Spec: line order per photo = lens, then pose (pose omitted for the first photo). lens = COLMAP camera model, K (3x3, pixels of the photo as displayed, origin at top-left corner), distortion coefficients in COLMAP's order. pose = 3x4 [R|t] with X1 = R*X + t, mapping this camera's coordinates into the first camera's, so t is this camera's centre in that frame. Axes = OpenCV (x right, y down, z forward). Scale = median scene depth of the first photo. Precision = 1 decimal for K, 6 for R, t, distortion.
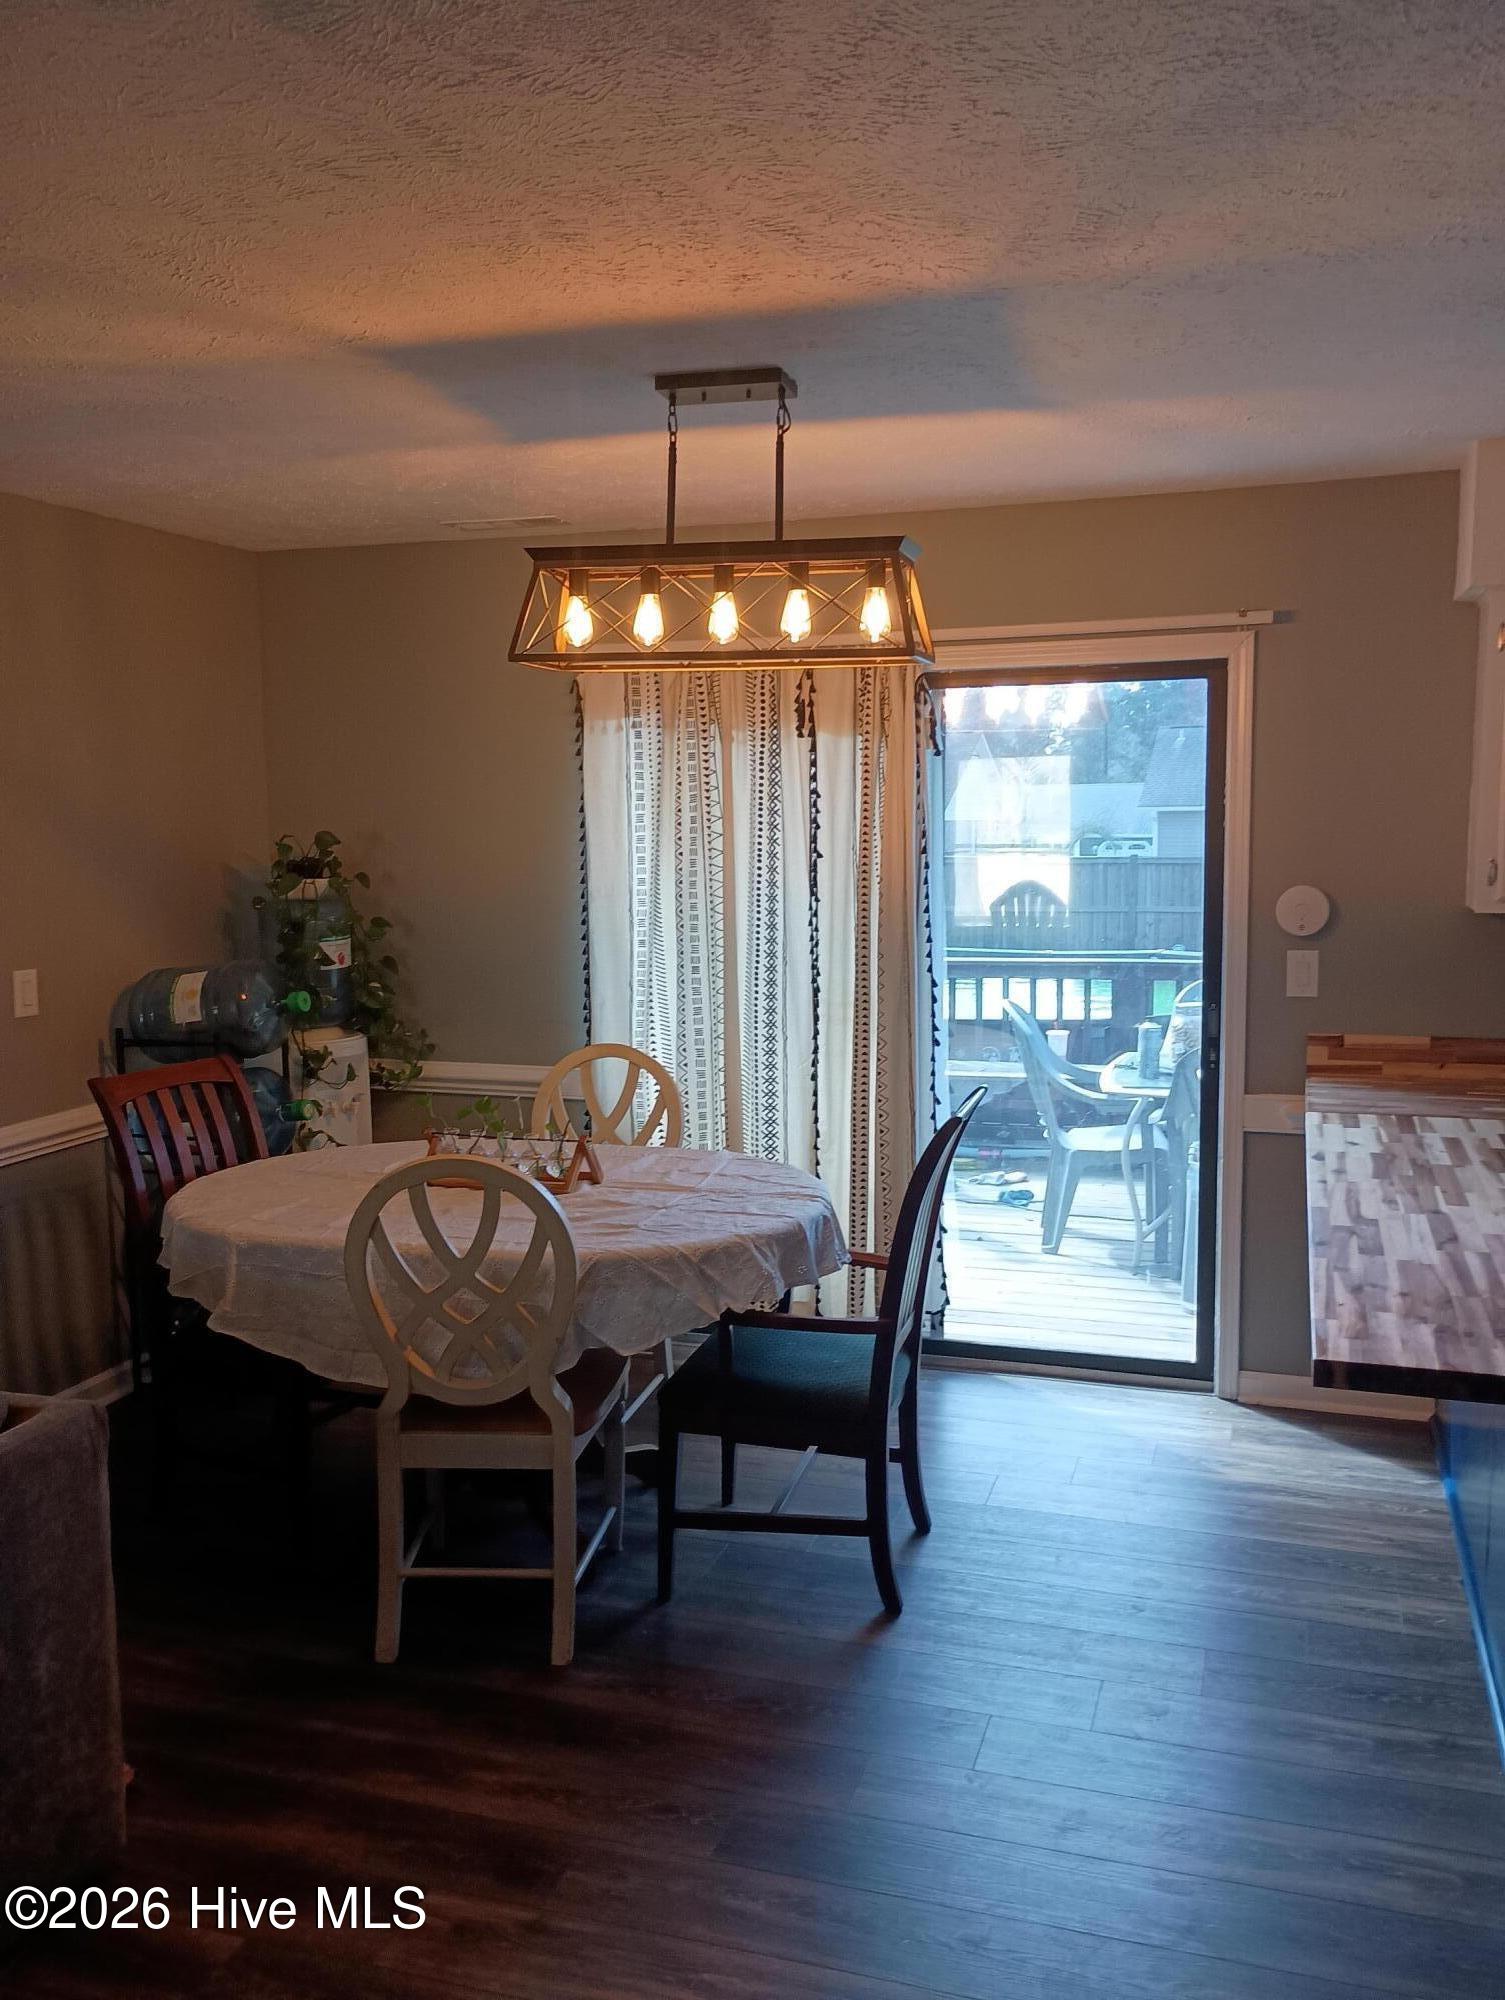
lens RADIAL K [[1640.1, 0, 744.0], [0, 1640.1, 997.9], [0, 0, 1]] dist [0.068217, -0.085725]
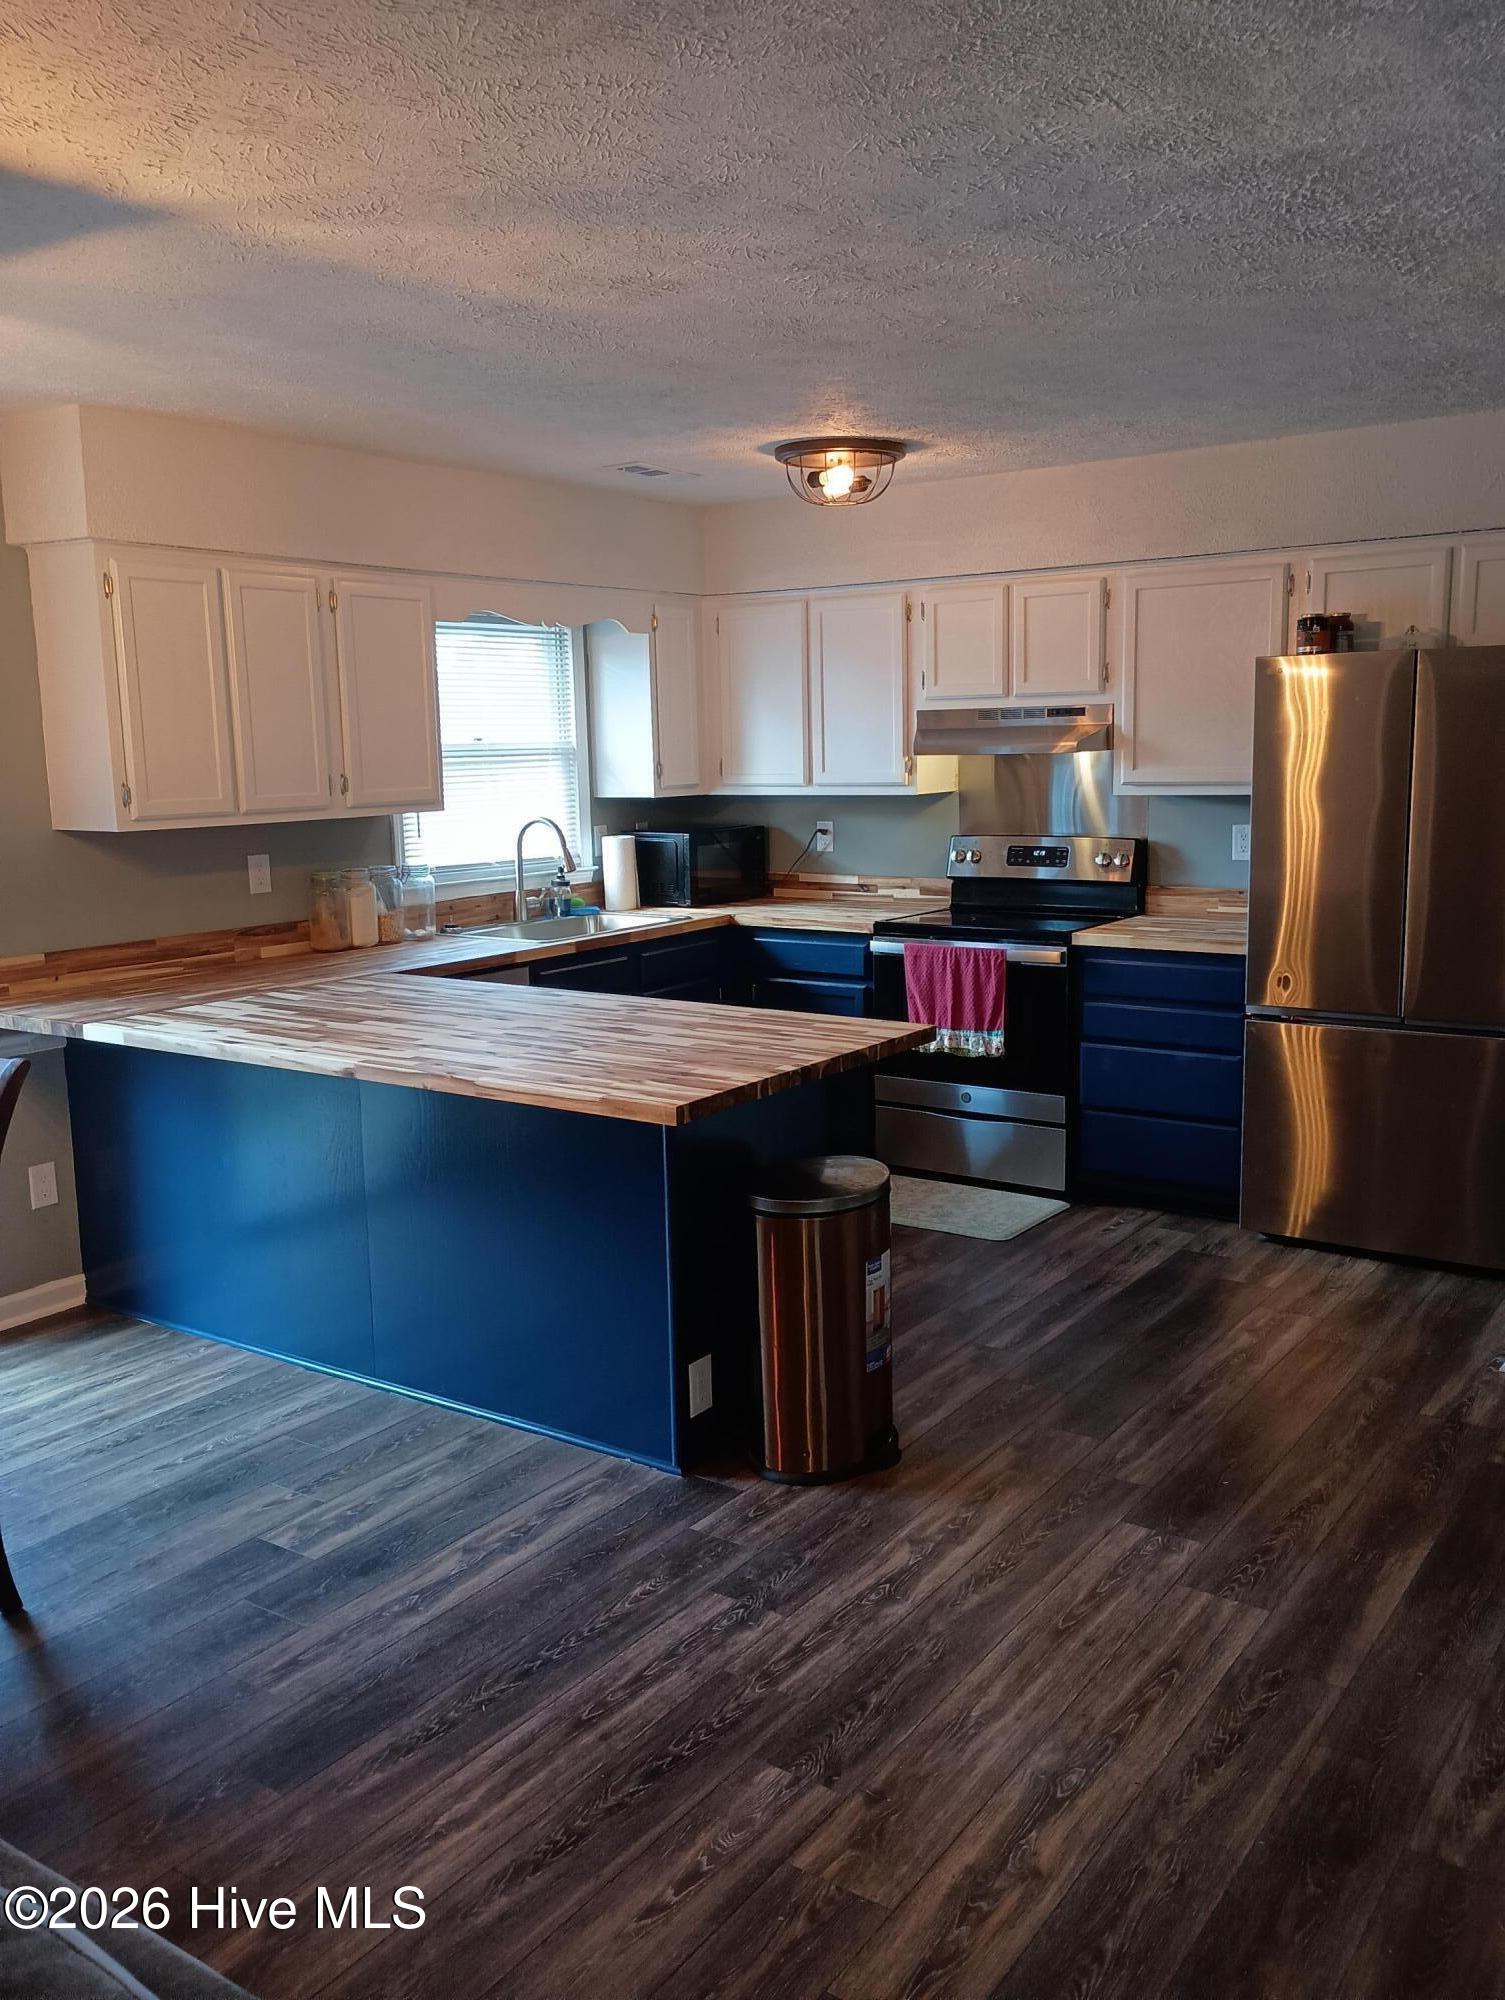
lens RADIAL K [[1649.1, 0, 752.5], [0, 1649.1, 1000.0], [0, 0, 1]] dist [0.060168, -0.073527]
pose [[0.287959, -0.149825, 0.945850, -0.588381], [0.121884, 0.985387, 0.118981, -0.023189], [-0.949855, 0.081022, 0.302012, 0.292795]]
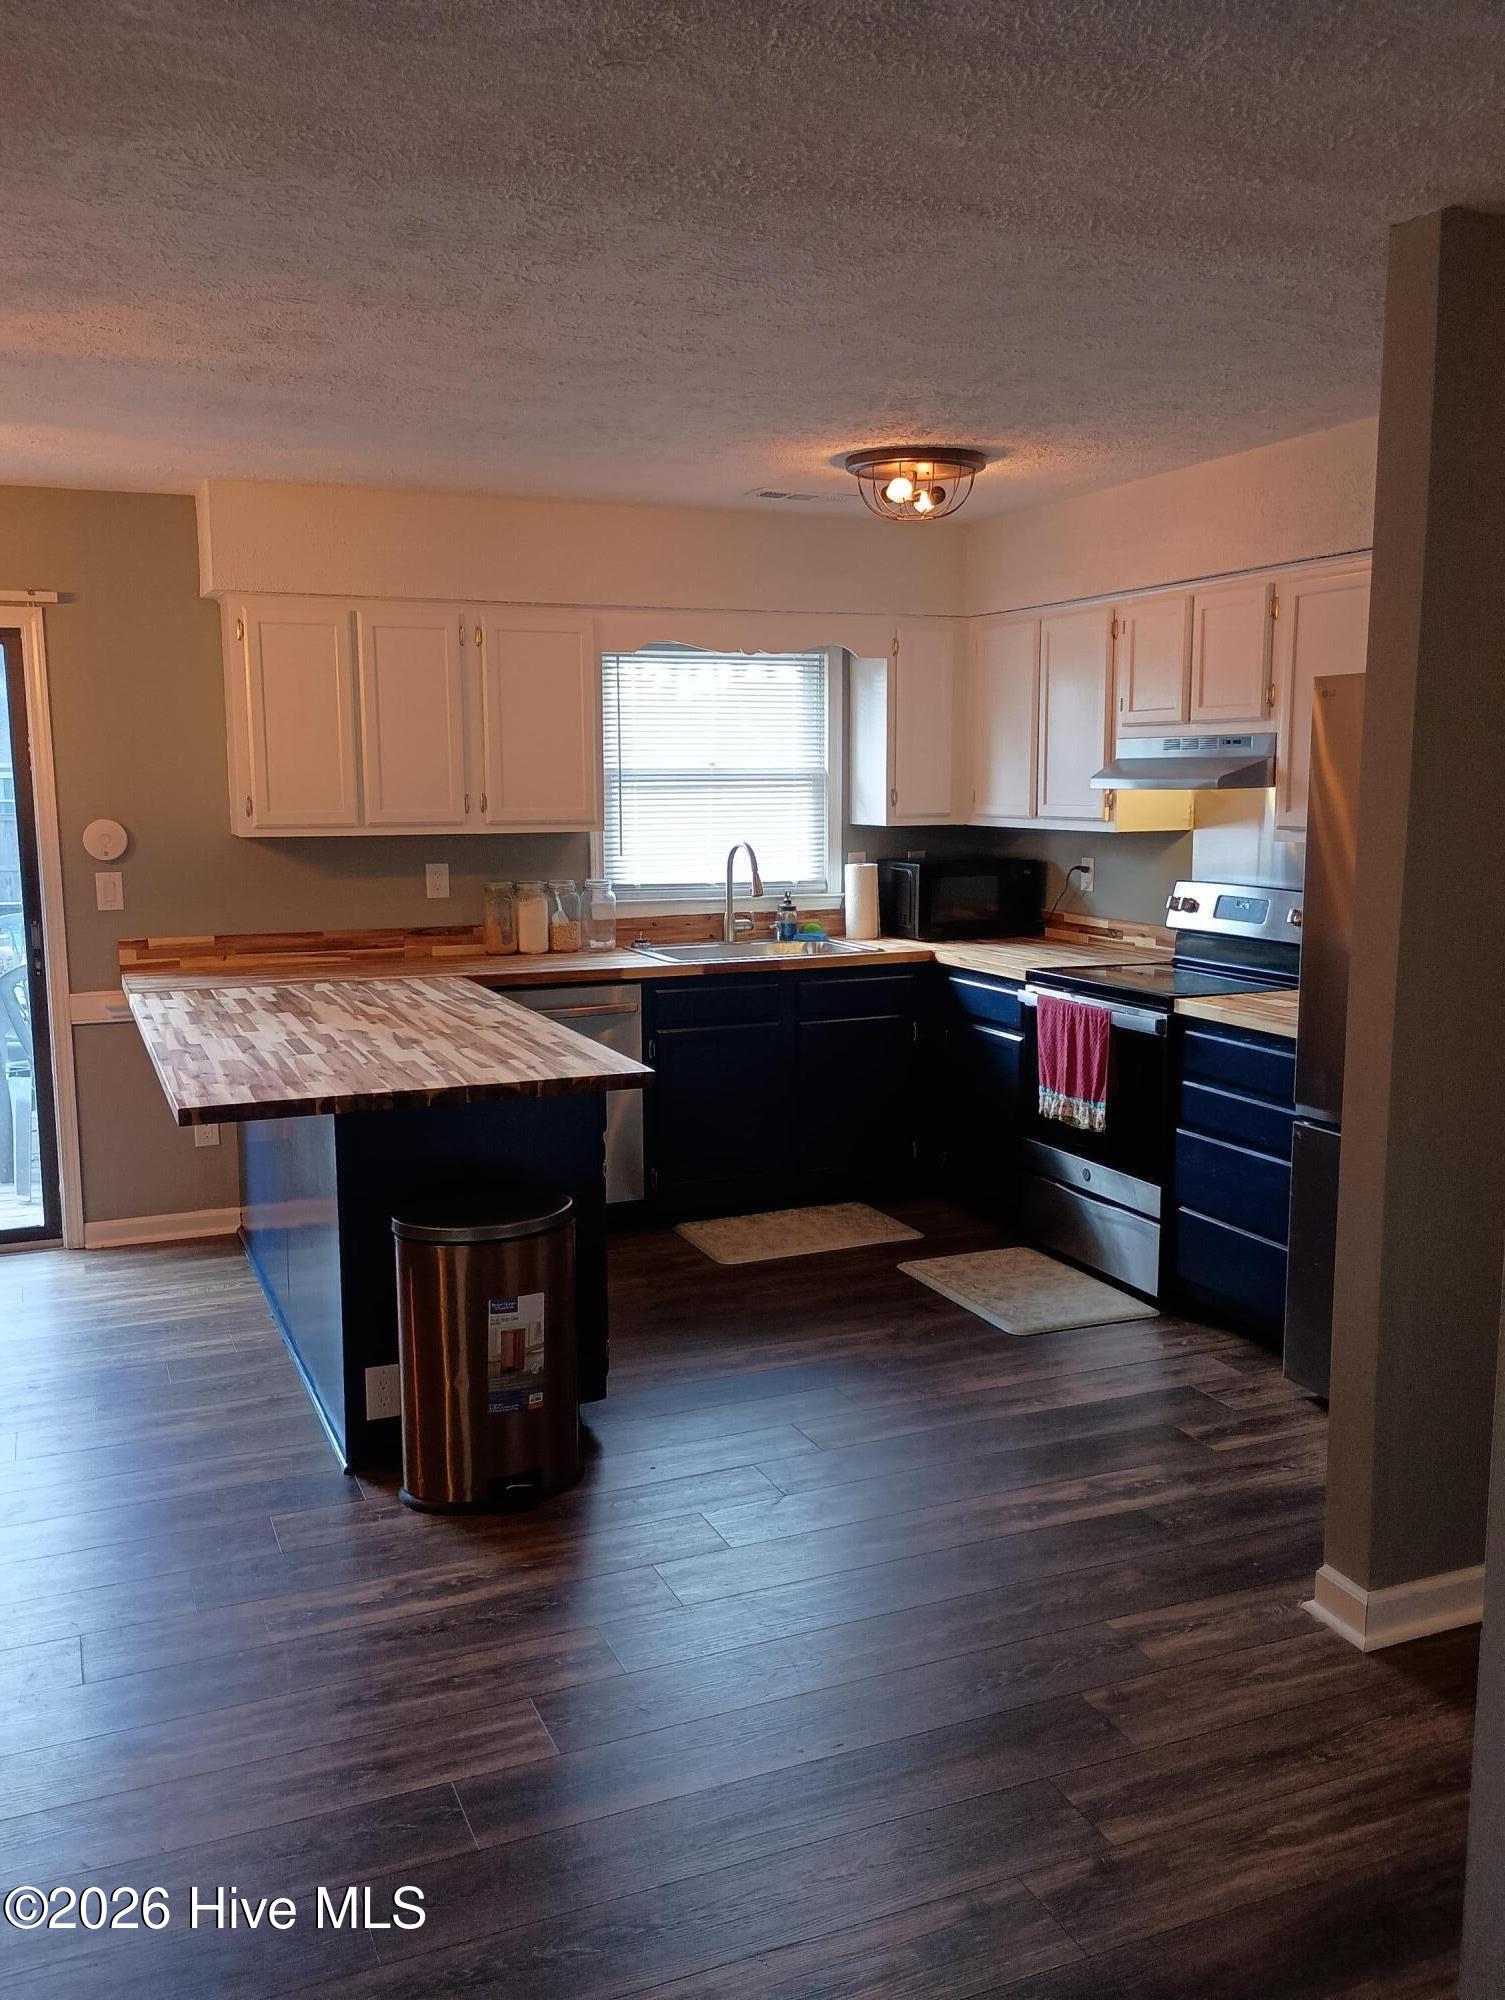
lens RADIAL K [[1640.1, 0, 744.0], [0, 1640.1, 997.9], [0, 0, 1]] dist [0.068217, -0.085725]
pose [[0.749667, -0.086322, 0.656161, -0.153778], [0.070576, 0.996231, 0.050426, 0.044454], [-0.658041, 0.008507, 0.752934, -0.298264]]
